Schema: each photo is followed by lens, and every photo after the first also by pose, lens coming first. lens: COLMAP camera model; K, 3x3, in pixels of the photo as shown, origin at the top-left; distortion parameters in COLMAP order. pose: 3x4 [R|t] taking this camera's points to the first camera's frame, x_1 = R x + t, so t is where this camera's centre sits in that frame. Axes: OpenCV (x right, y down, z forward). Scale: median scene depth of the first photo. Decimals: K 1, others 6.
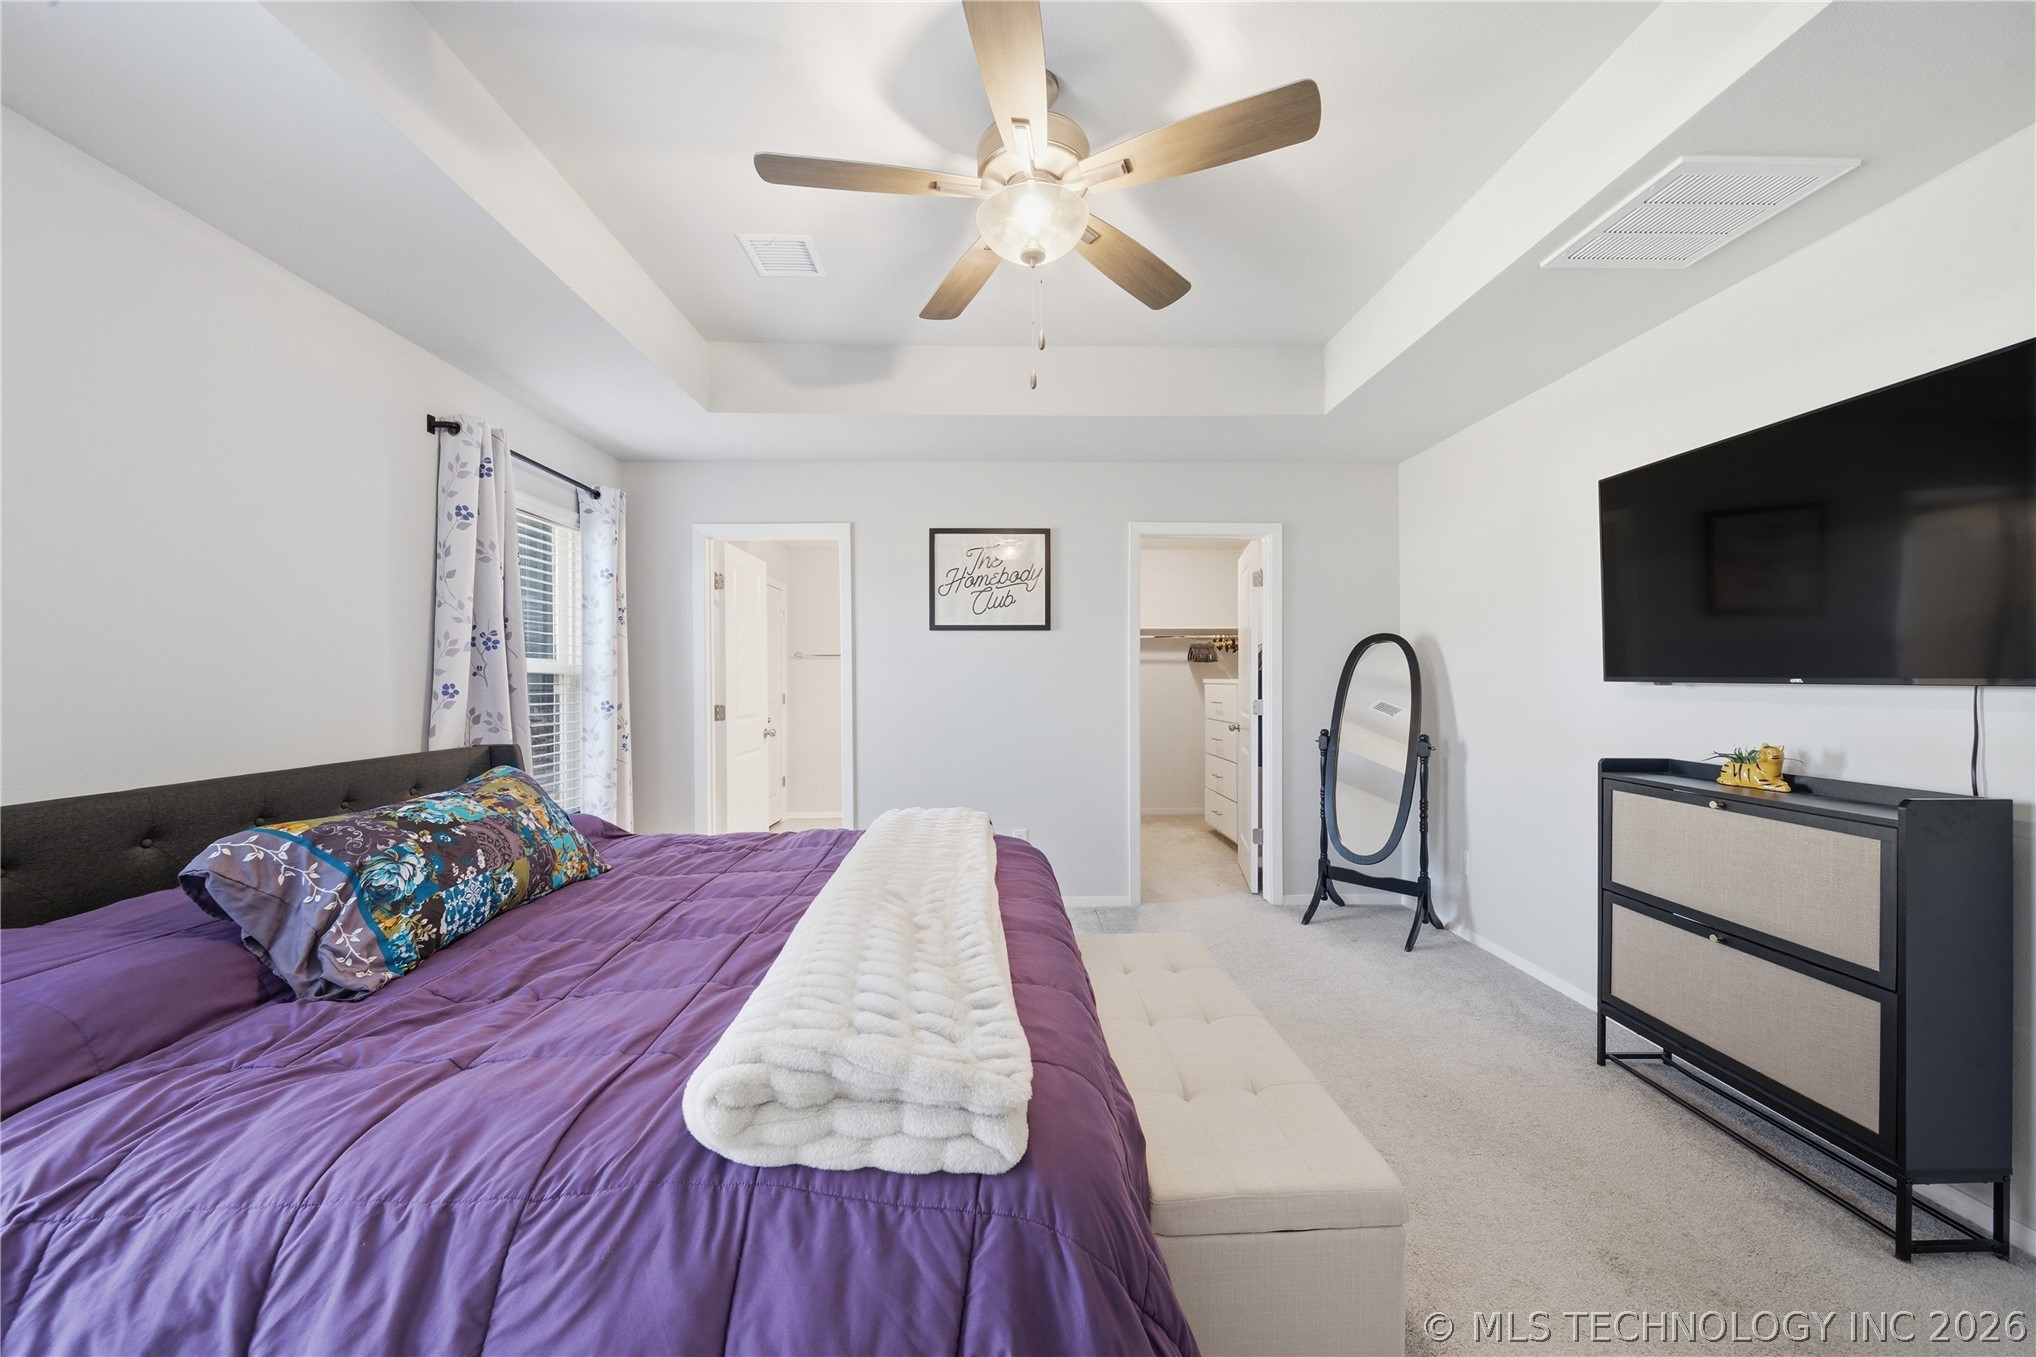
lens RADIAL K [[717.3, 0, 1017.4], [0, 717.3, 677.1], [0, 0, 1]] dist [0.000233, -0.001672]
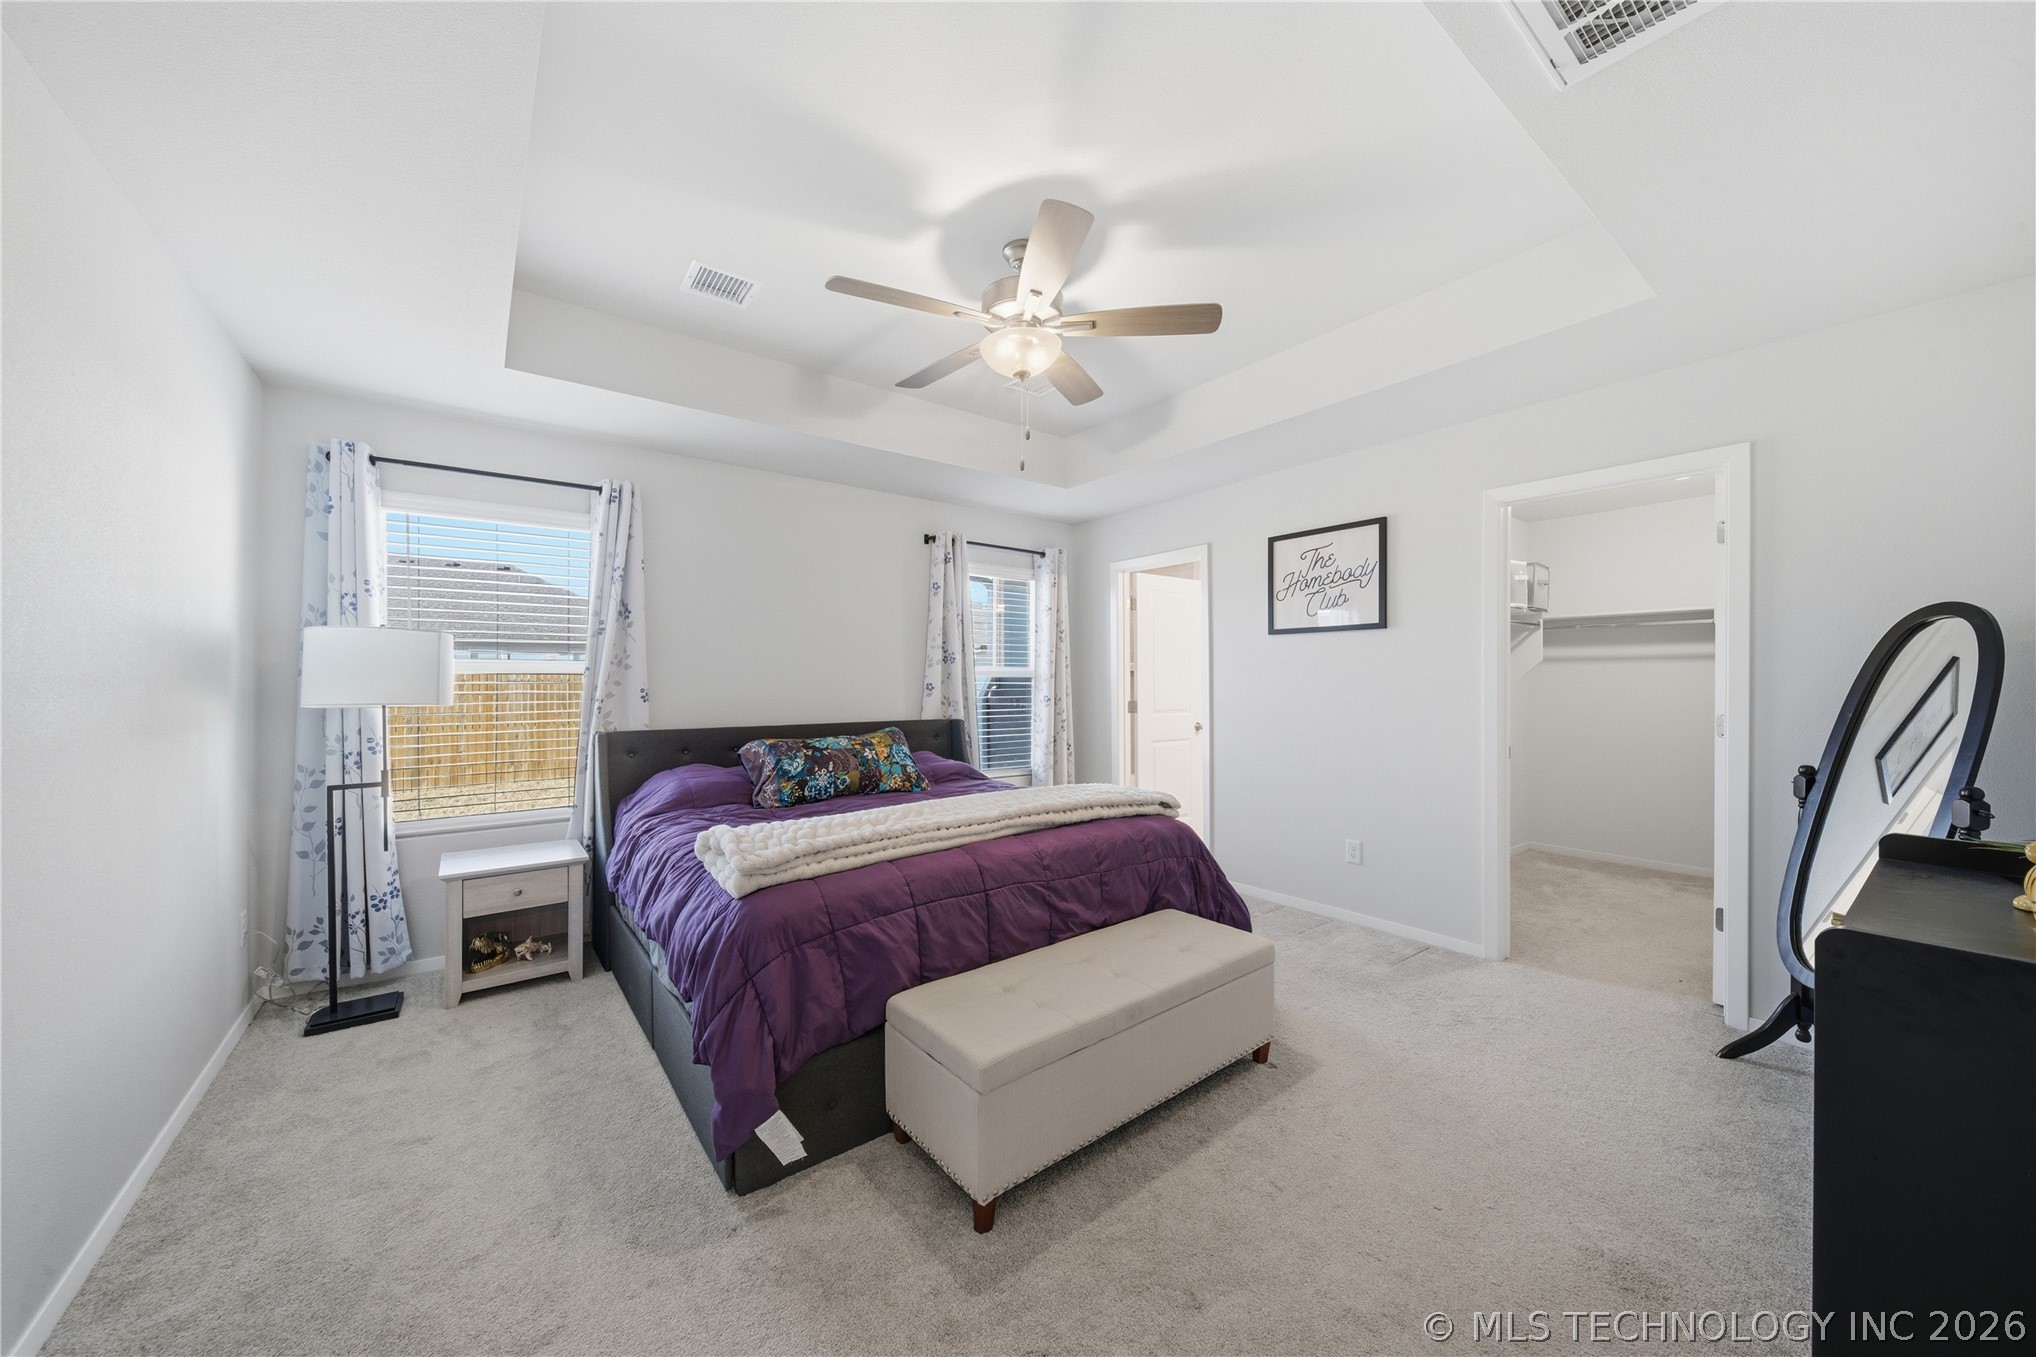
lens RADIAL K [[717.3, 0, 1017.4], [0, 717.3, 677.1], [0, 0, 1]] dist [0.000233, -0.001672]
pose [[0.583805, -0.000578, -0.811894, 0.737419], [0.000489, 1.000000, -0.000360, -0.004168], [0.811894, -0.000187, 0.583805, 0.124170]]
